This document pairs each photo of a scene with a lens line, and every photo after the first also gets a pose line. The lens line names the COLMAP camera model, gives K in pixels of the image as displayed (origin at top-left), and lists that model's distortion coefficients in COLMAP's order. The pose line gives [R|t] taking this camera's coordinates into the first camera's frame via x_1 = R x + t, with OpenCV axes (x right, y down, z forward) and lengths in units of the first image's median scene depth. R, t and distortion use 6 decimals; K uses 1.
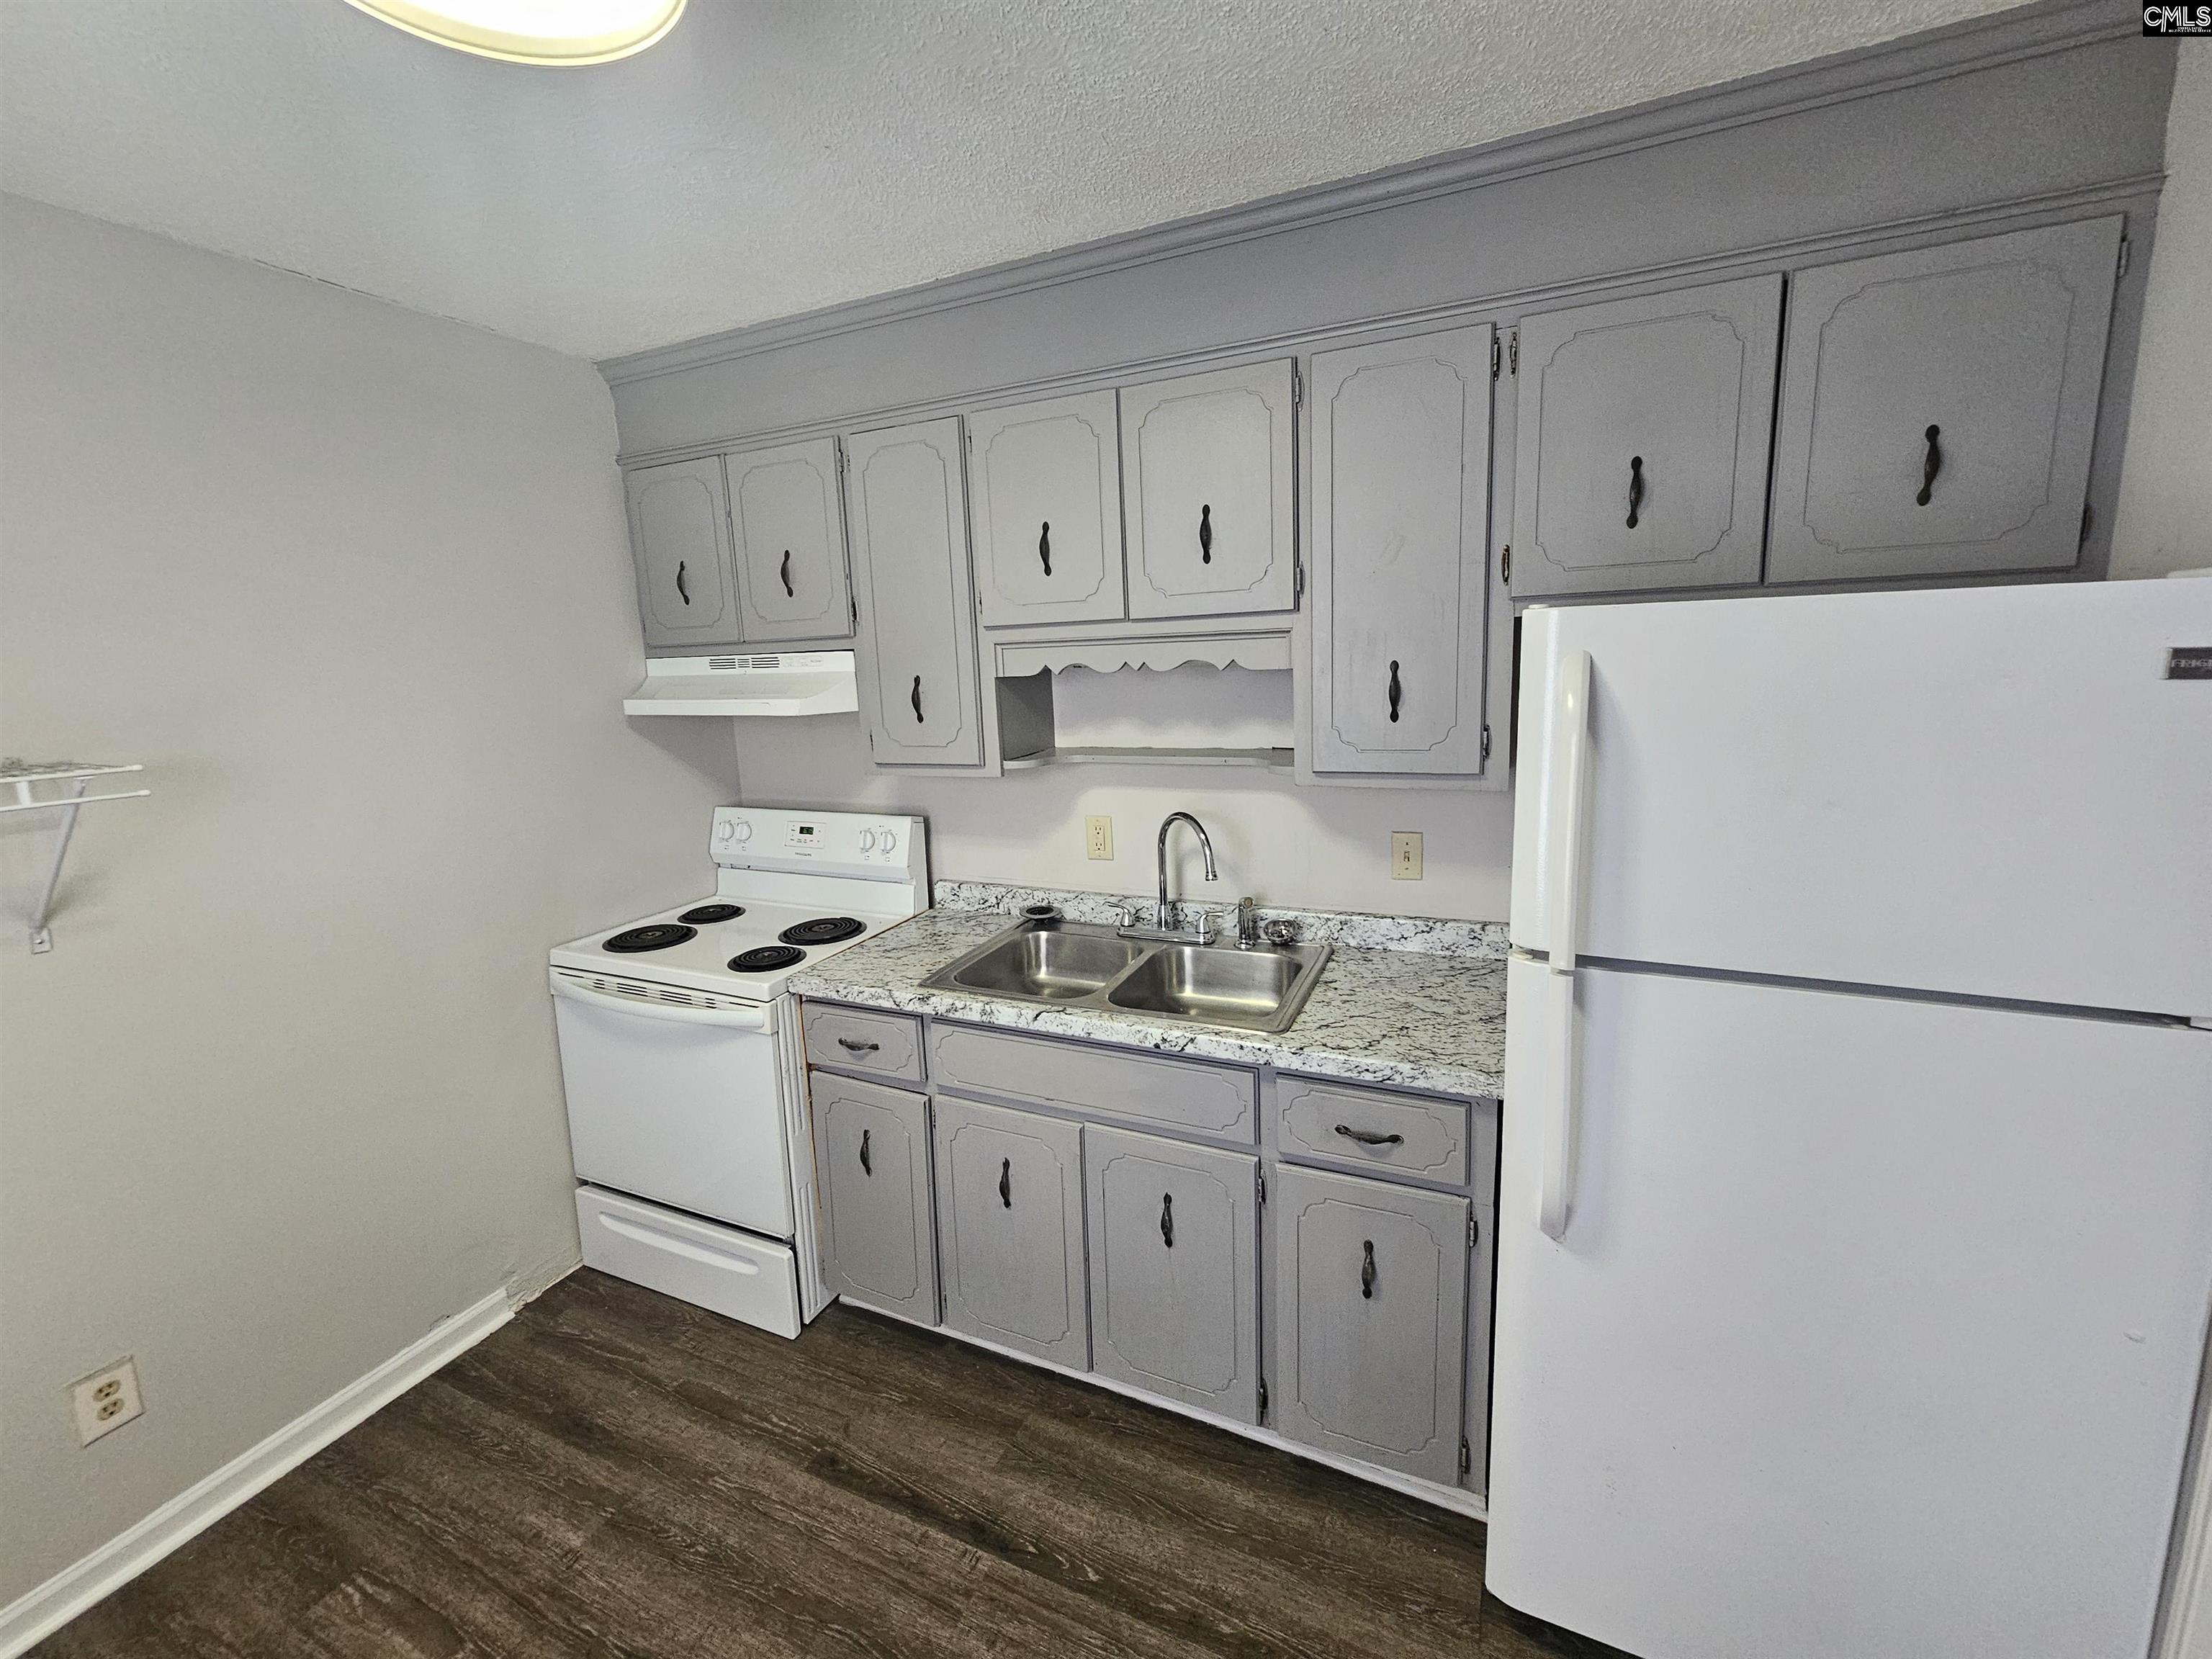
lens RADIAL K [[900.6, 0, 1099.1], [0, 900.6, 818.4], [0, 0, 1]] dist [-0.000809, -0.000047]
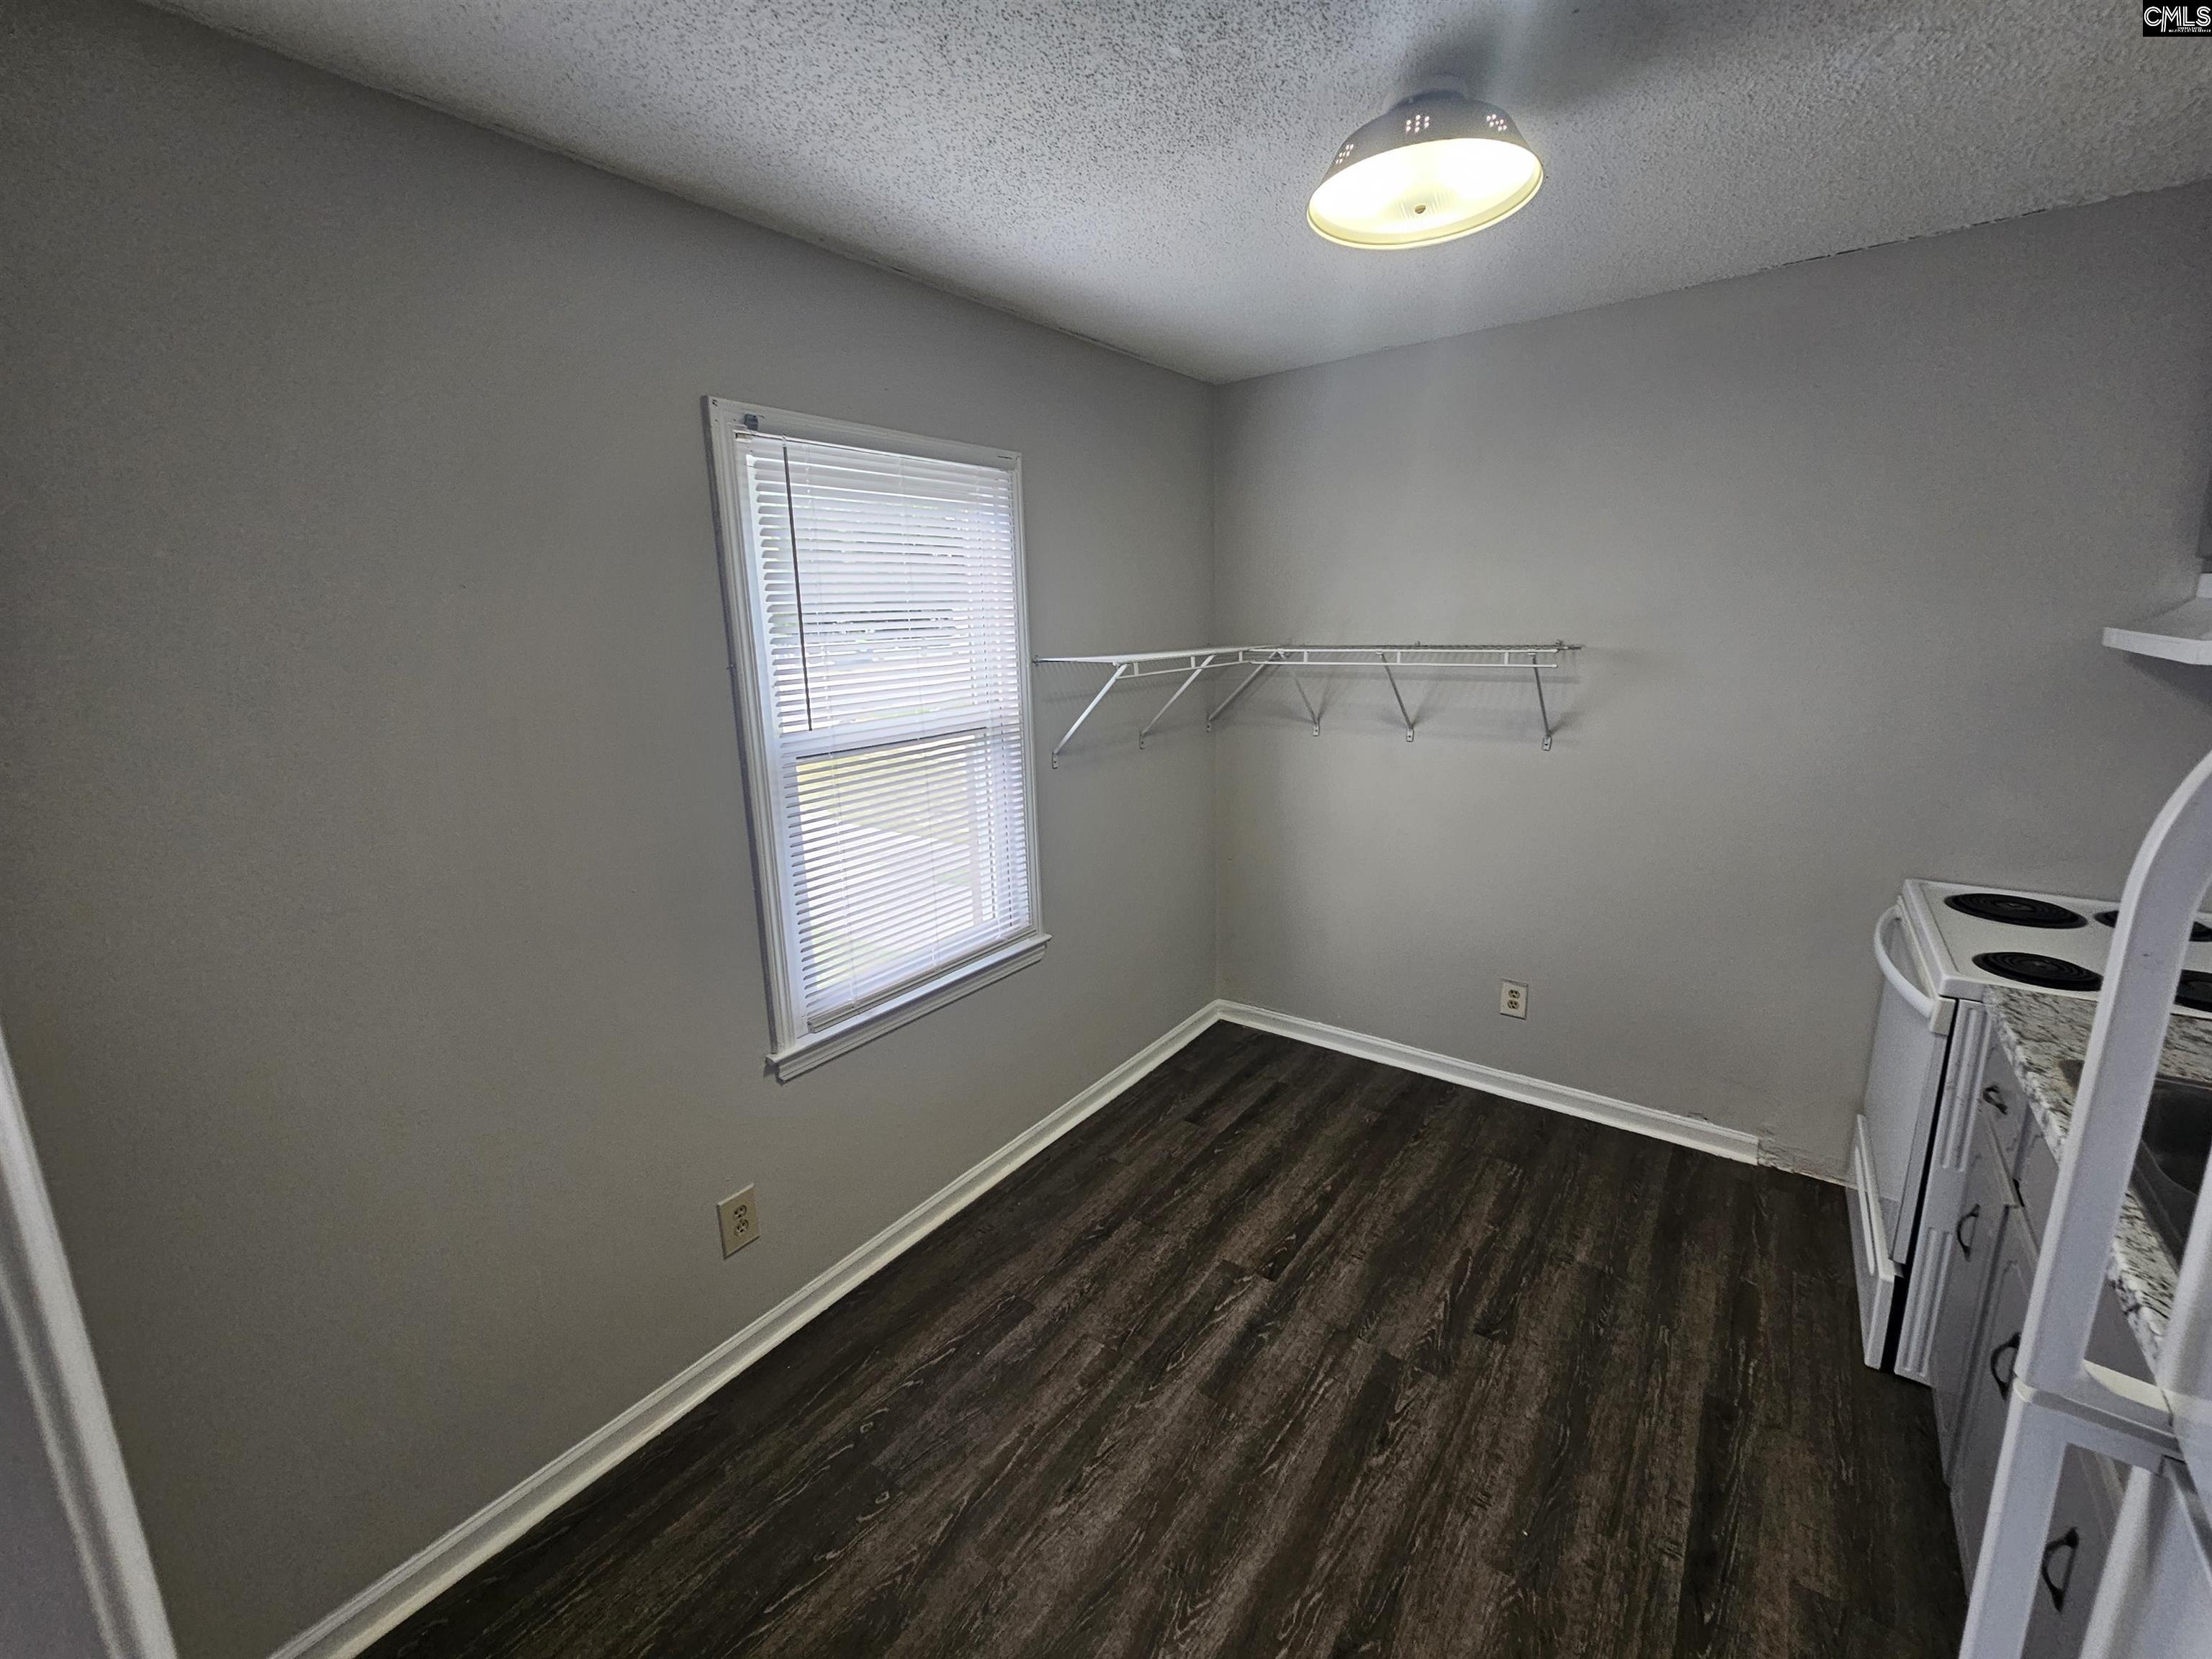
lens RADIAL K [[900.6, 0, 1103.4], [0, 900.6, 835.3], [0, 0, 1]] dist [-0.000809, -0.000047]
pose [[-0.209500, 0.277821, -0.937510, 0.639793], [-0.144320, 0.939501, 0.310661, -0.103301], [0.967099, 0.200385, -0.156730, 0.385747]]
